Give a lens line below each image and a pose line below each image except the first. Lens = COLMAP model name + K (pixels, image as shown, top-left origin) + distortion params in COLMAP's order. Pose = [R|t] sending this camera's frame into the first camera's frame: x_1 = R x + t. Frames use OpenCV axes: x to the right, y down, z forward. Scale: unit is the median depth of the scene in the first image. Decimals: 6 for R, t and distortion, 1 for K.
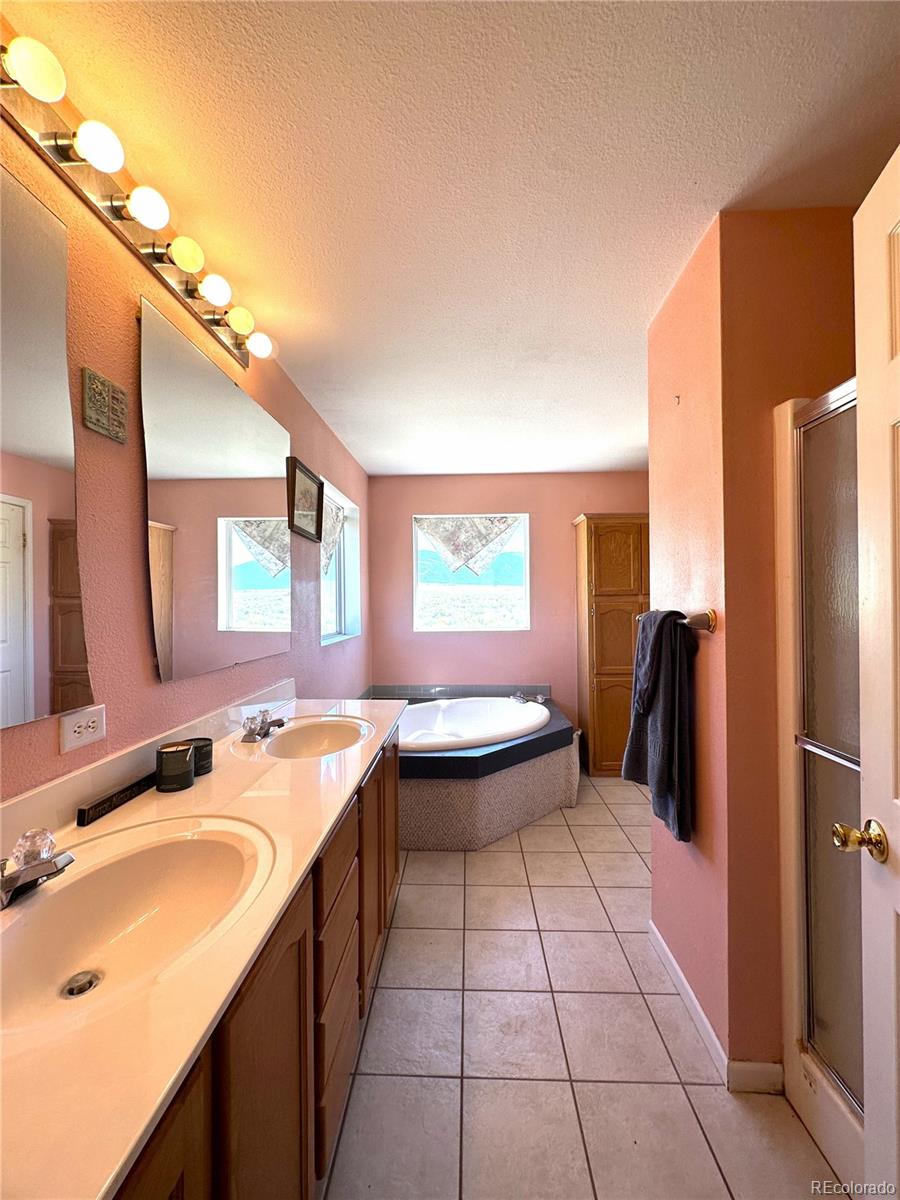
lens RADIAL K [[481.9, 0, 450.0], [0, 481.9, 600.0], [0, 0, 1]] dist [0.000385, 0.000002]
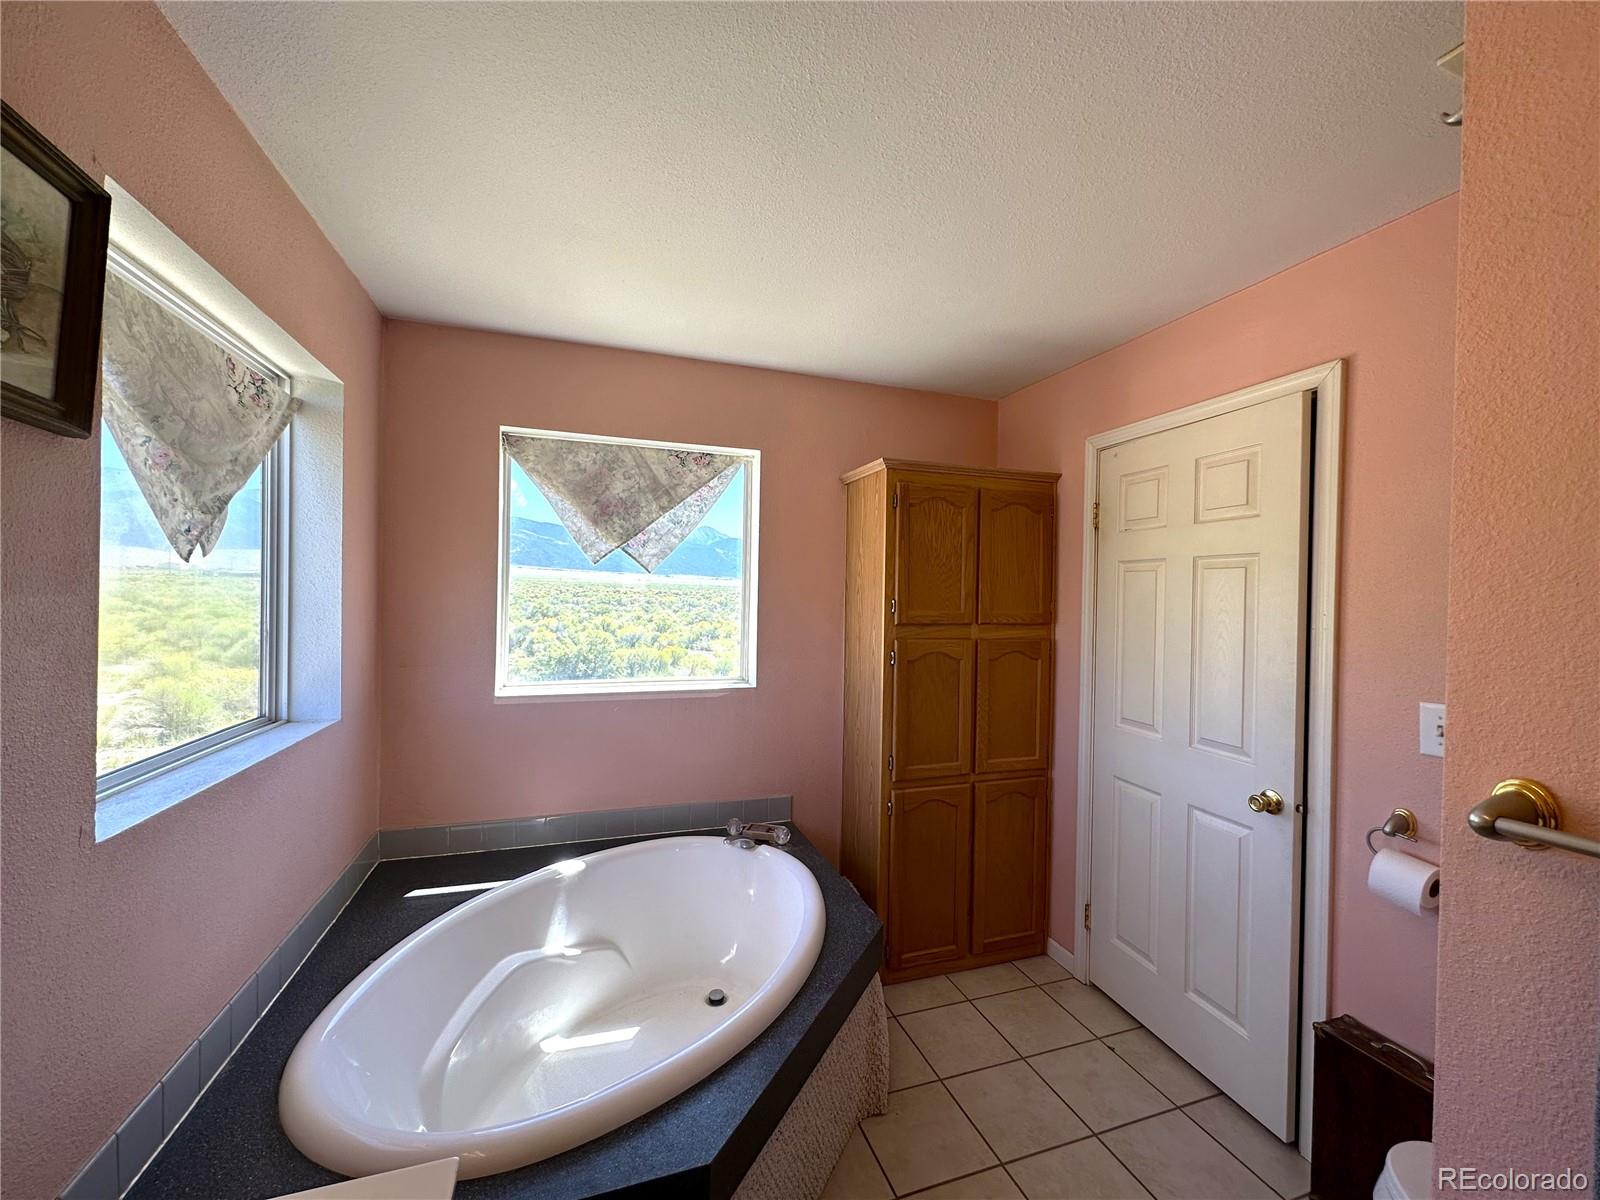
lens RADIAL K [[635.5, 0, 799.4], [0, 635.5, 601.2], [0, 0, 1]] dist [-0.001143, 0.000001]
pose [[0.932530, 0.023225, 0.360345, -0.029127], [-0.027502, 0.999599, 0.006745, -0.031816], [-0.360044, -0.016200, 0.932795, 0.381840]]
